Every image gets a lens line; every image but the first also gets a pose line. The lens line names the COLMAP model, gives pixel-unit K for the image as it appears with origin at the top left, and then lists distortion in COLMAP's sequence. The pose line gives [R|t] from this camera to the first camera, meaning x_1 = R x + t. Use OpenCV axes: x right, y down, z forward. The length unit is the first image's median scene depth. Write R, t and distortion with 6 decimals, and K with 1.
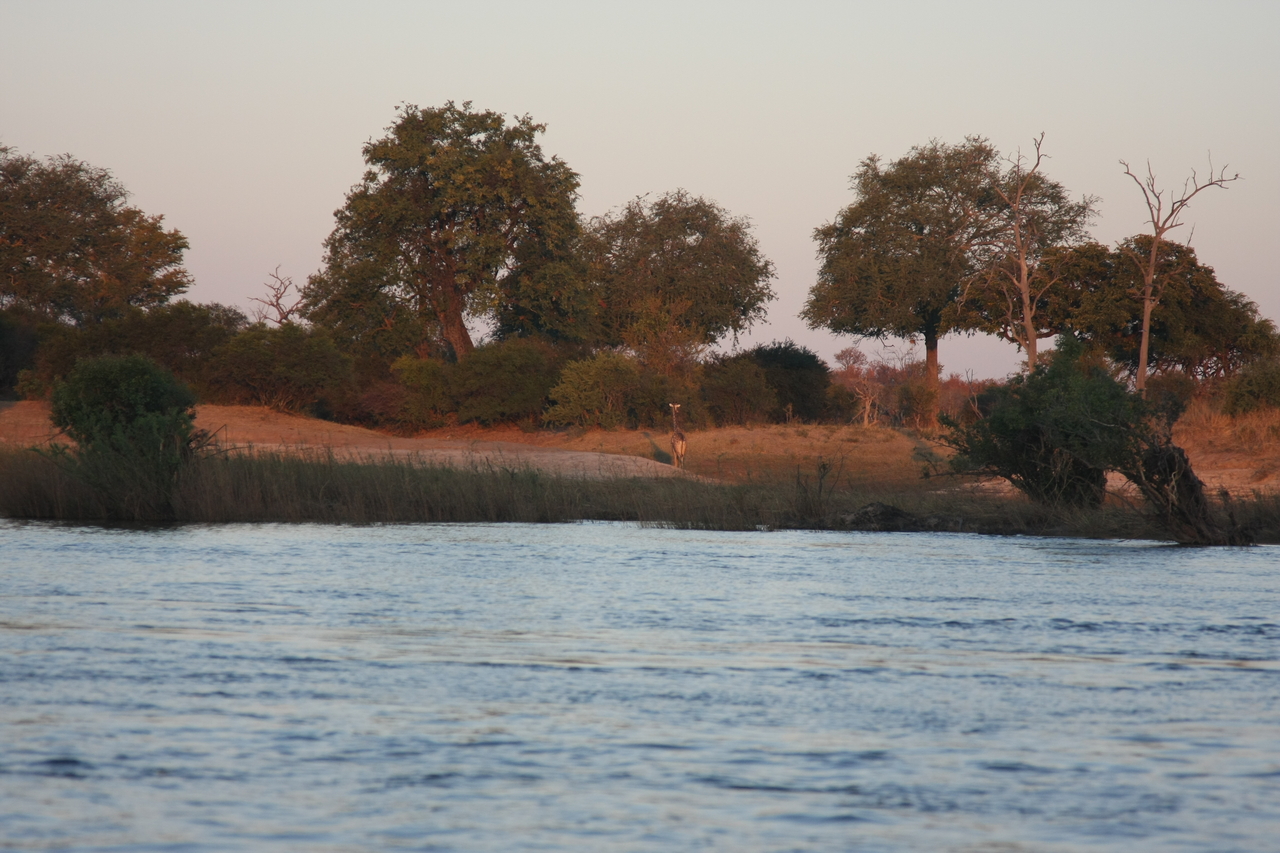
lens RADIAL K [[6031.3, 0, 640.0], [0, 6031.3, 426.5], [0, 0, 1]] dist [0.701672, -1.824835]
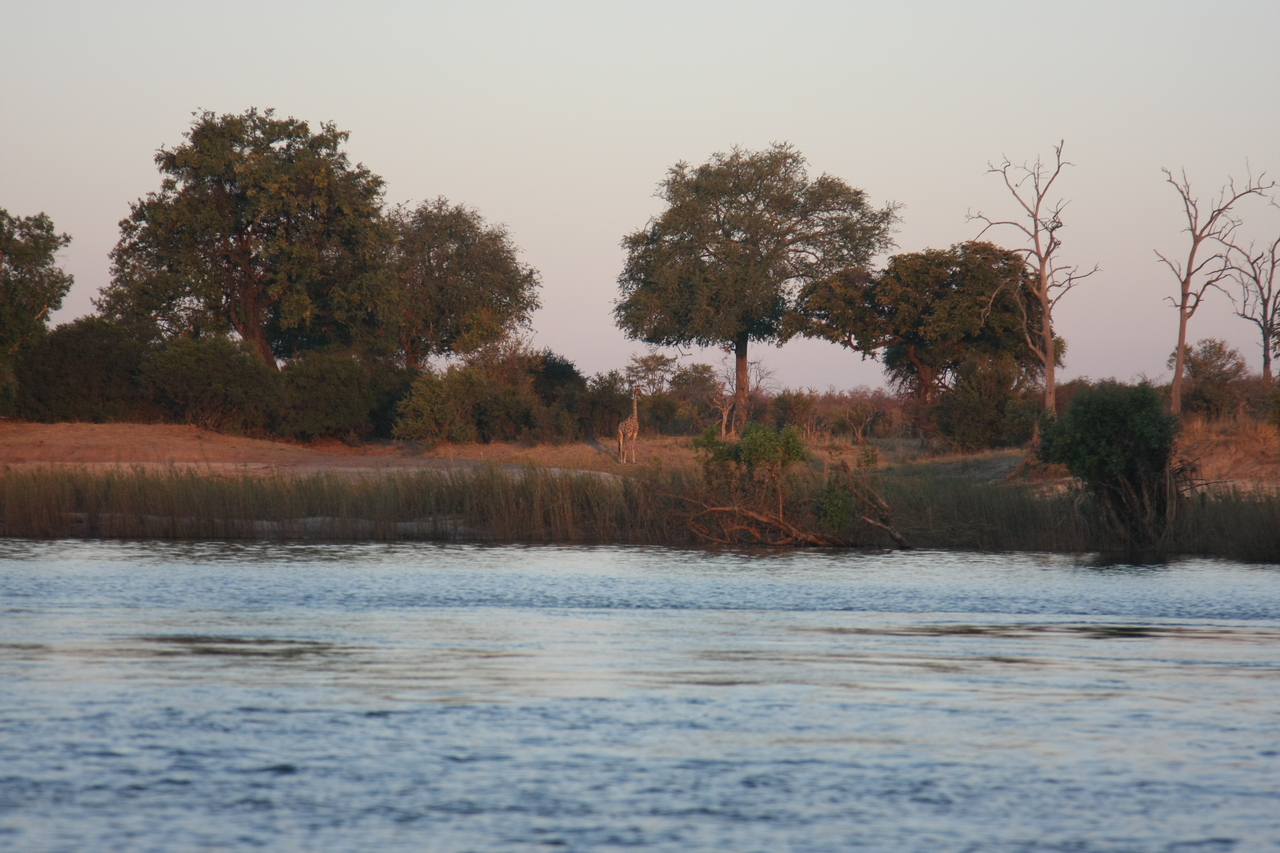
lens RADIAL K [[6031.3, 0, 640.0], [0, 6031.3, 426.5], [0, 0, 1]] dist [0.701672, -1.824835]
pose [[0.990861, -0.010512, 0.134479, -0.101494], [0.010487, 0.999945, 0.000900, -0.002615], [-0.134481, 0.000518, 0.990916, 0.022771]]
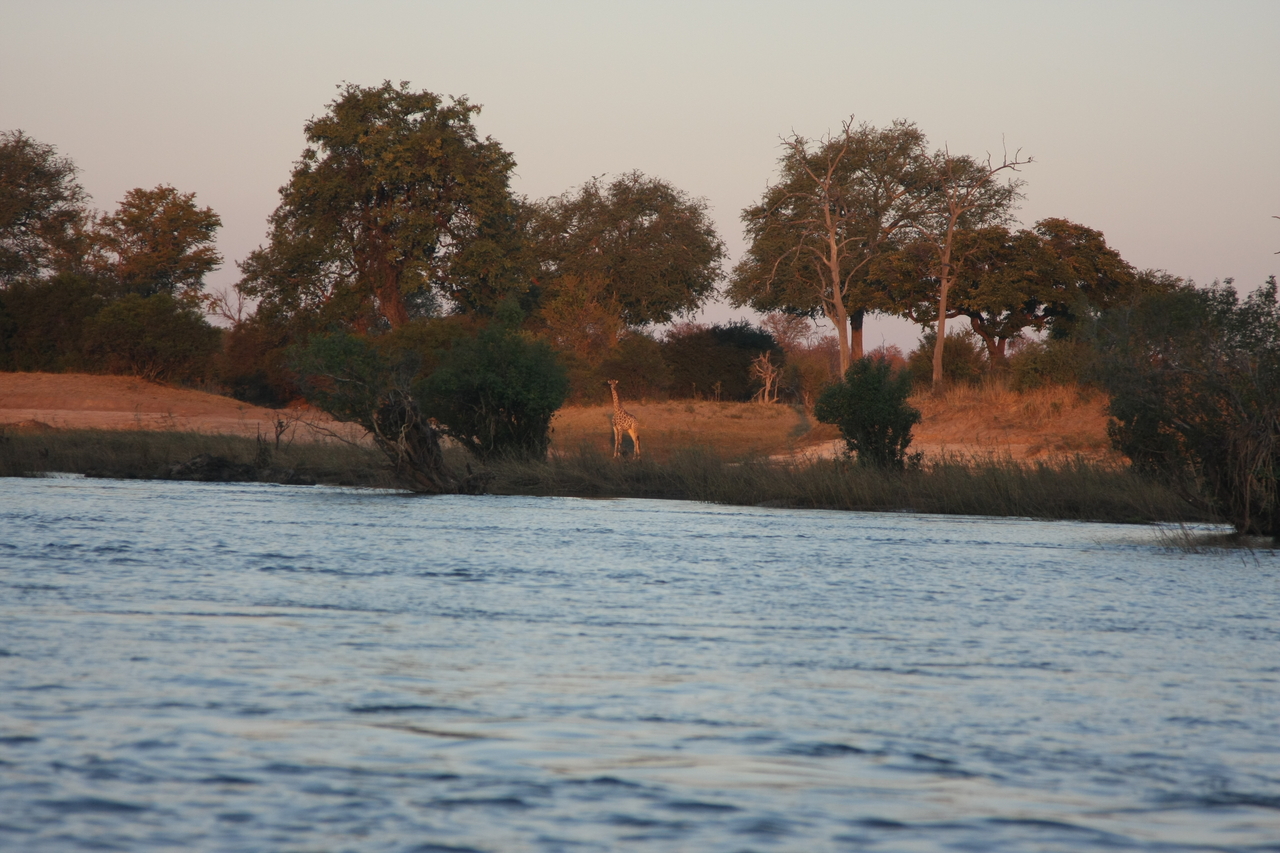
lens RADIAL K [[6031.3, 0, 640.0], [0, 6031.3, 426.5], [0, 0, 1]] dist [0.701672, -1.824835]
pose [[0.998913, 0.010458, -0.045416, 0.058294], [-0.010367, 0.999944, 0.002250, 0.001677], [0.045437, -0.001777, 0.998966, -0.017126]]
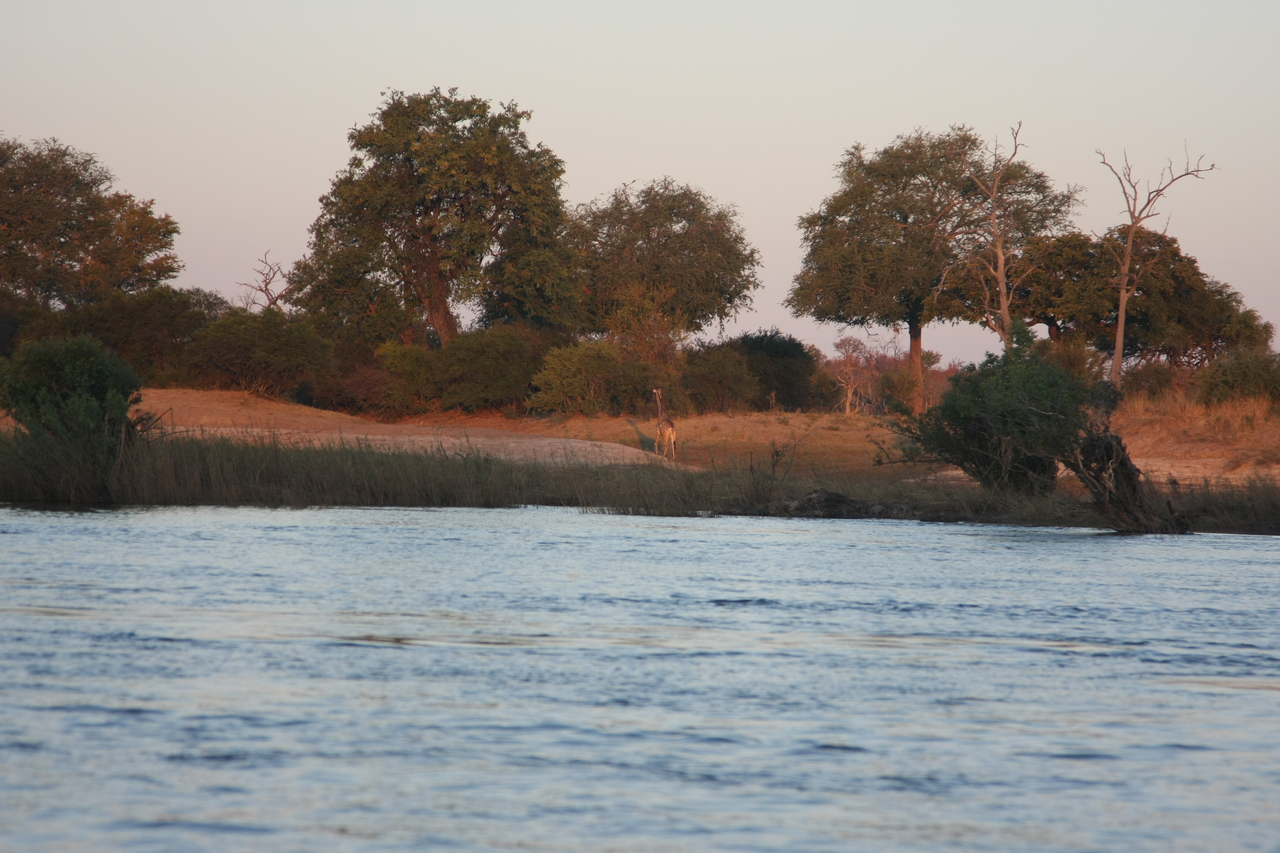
lens RADIAL K [[6031.3, 0, 640.0], [0, 6031.3, 426.5], [0, 0, 1]] dist [0.701672, -1.824835]
pose [[0.999986, 0.005203, -0.000845, 0.003564], [-0.005202, 0.999984, 0.002008, 0.000114], [0.000855, -0.002003, 0.999998, -0.001072]]
